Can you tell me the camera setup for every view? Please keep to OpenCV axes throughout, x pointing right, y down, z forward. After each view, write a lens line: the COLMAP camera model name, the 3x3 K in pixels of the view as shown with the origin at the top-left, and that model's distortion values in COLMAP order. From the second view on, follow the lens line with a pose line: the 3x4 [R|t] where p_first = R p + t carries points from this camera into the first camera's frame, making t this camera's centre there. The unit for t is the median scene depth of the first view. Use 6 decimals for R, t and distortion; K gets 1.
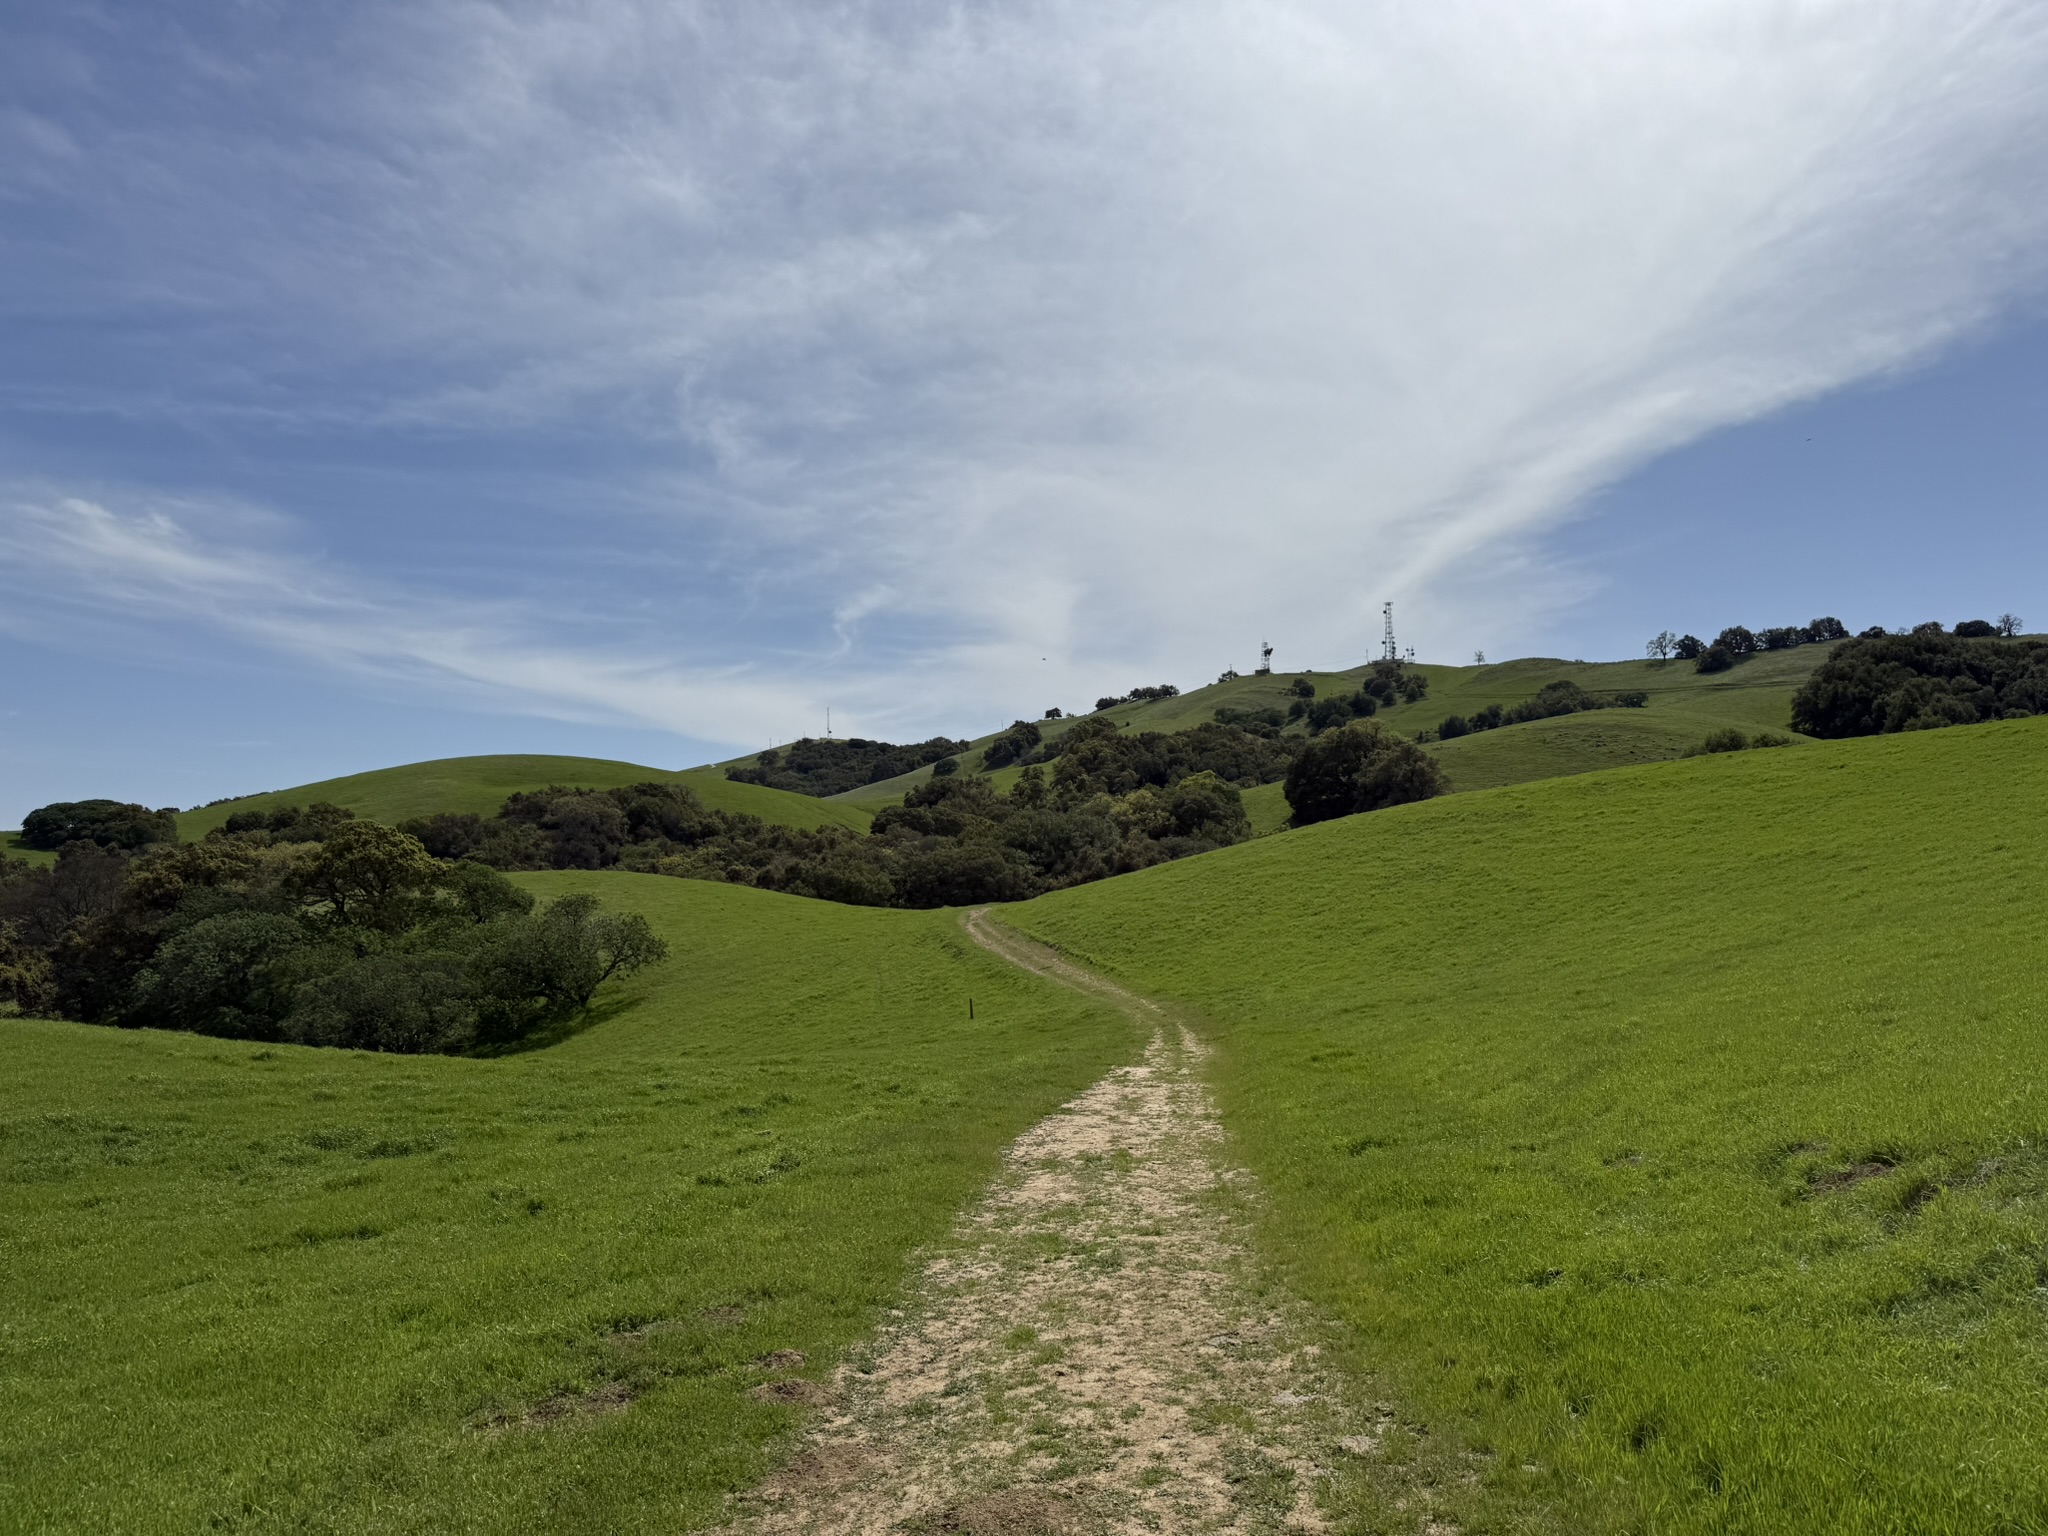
lens RADIAL K [[1451.9, 0, 1024.0], [0, 1451.9, 768.0], [0, 0, 1]] dist [-0.001742, -0.004406]
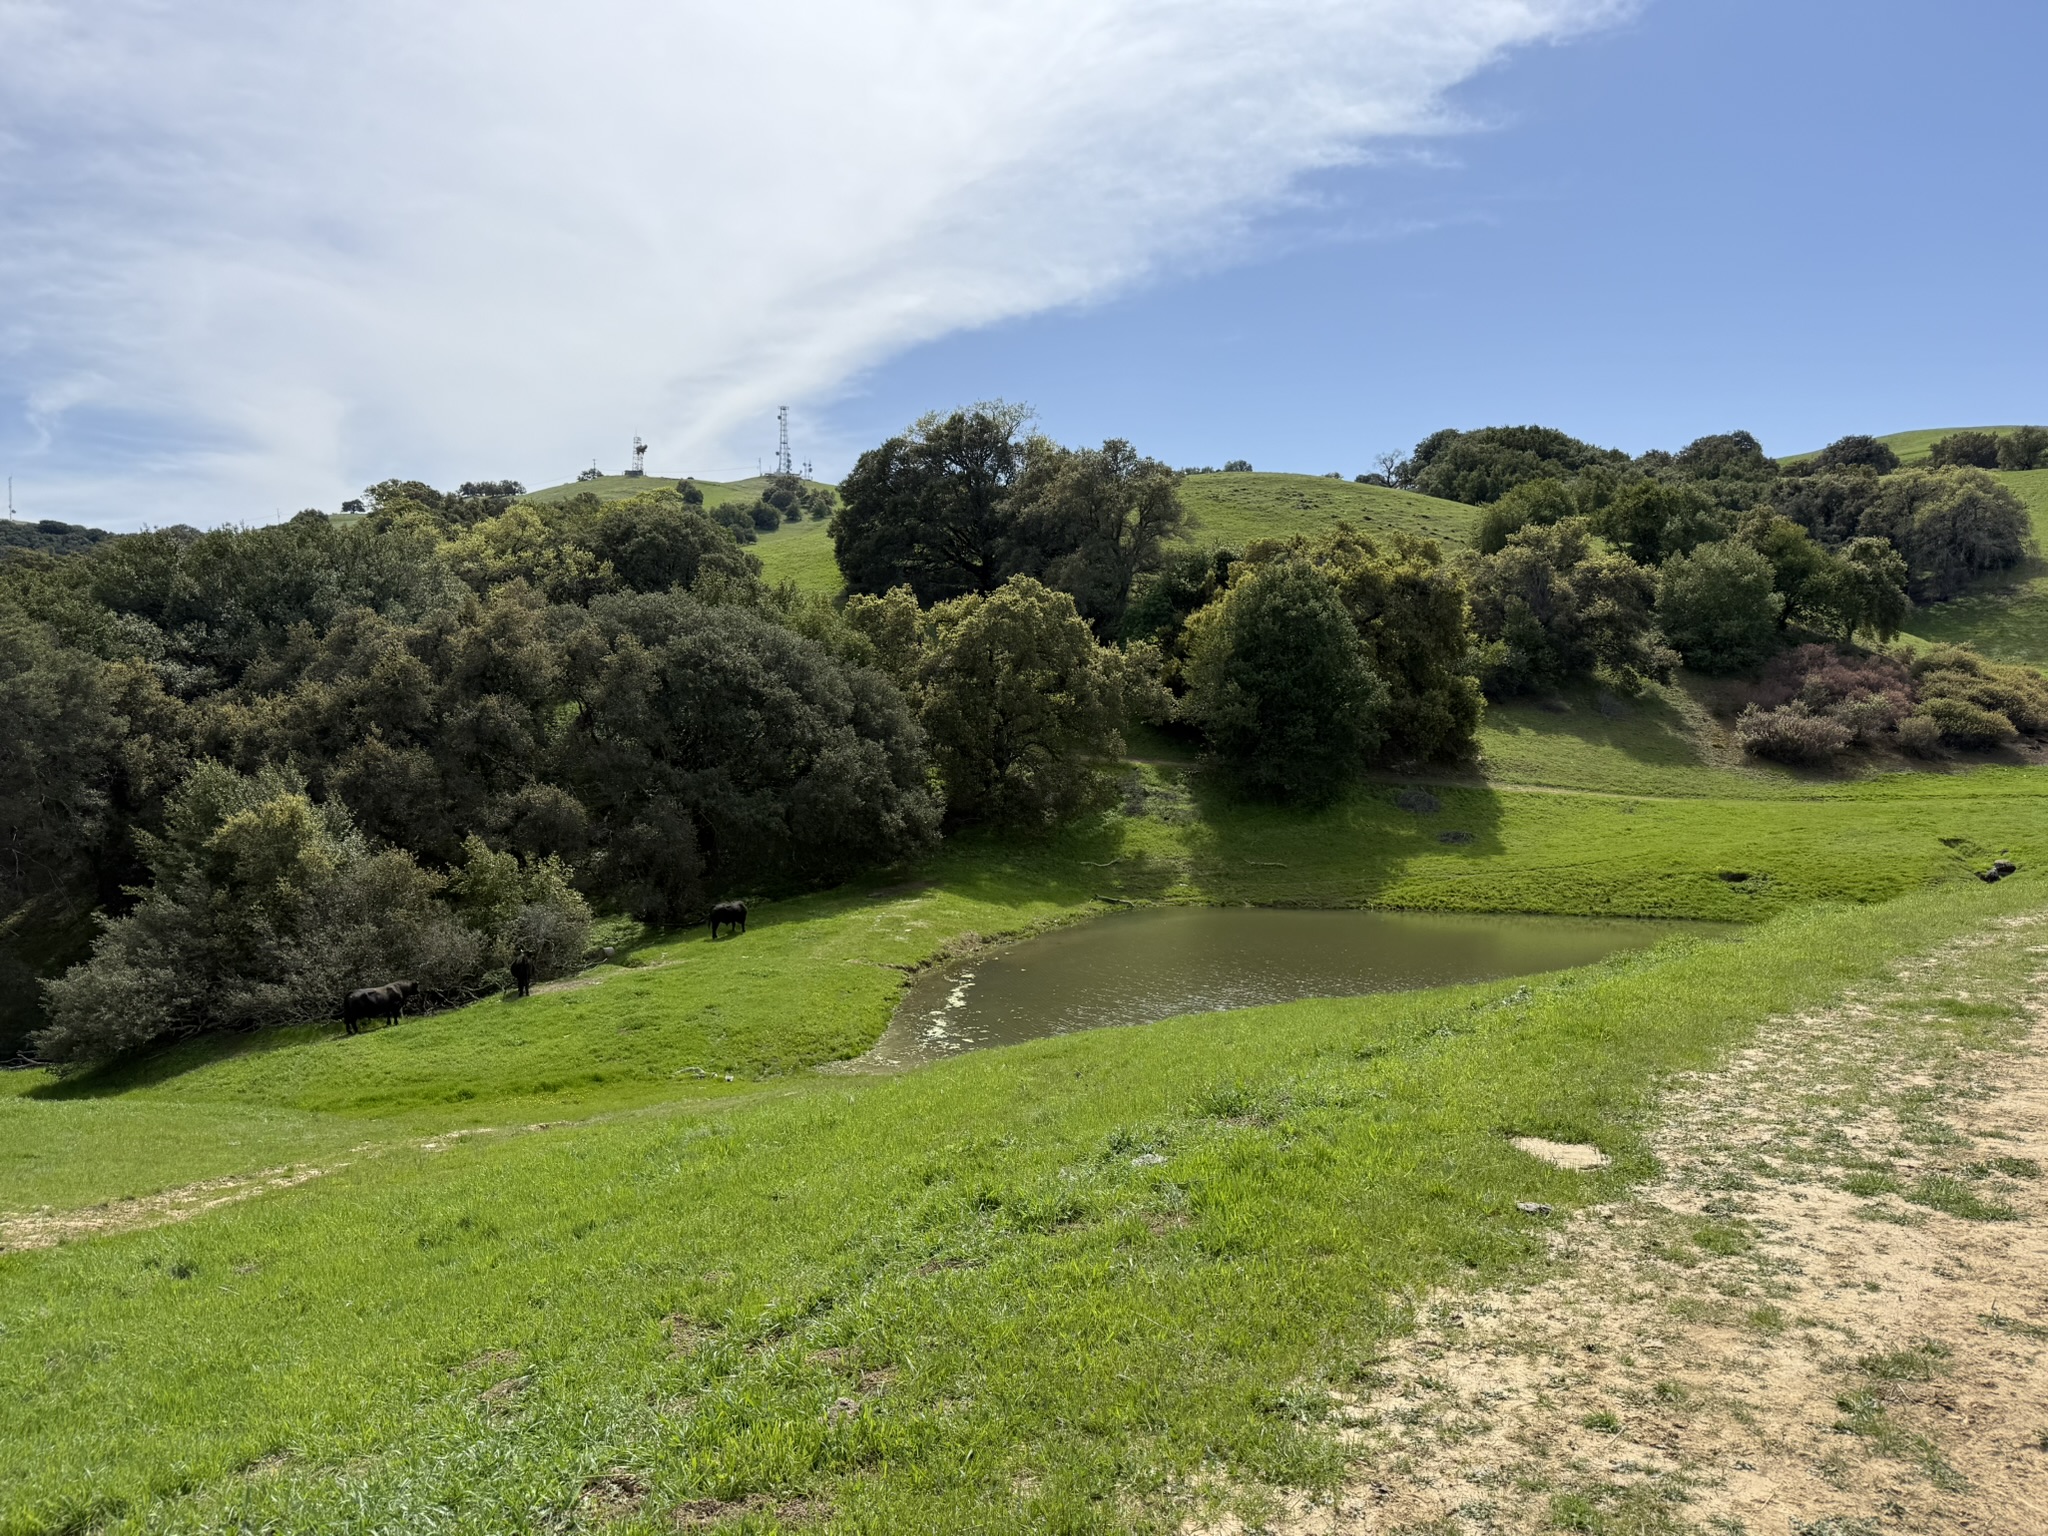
lens RADIAL K [[1451.9, 0, 1024.0], [0, 1451.9, 768.0], [0, 0, 1]] dist [-0.001742, -0.004406]
pose [[0.901207, 0.005499, 0.433354, 0.009835], [-0.050154, 0.994525, 0.091681, 0.014049], [-0.430477, -0.104358, 0.896549, 0.172597]]
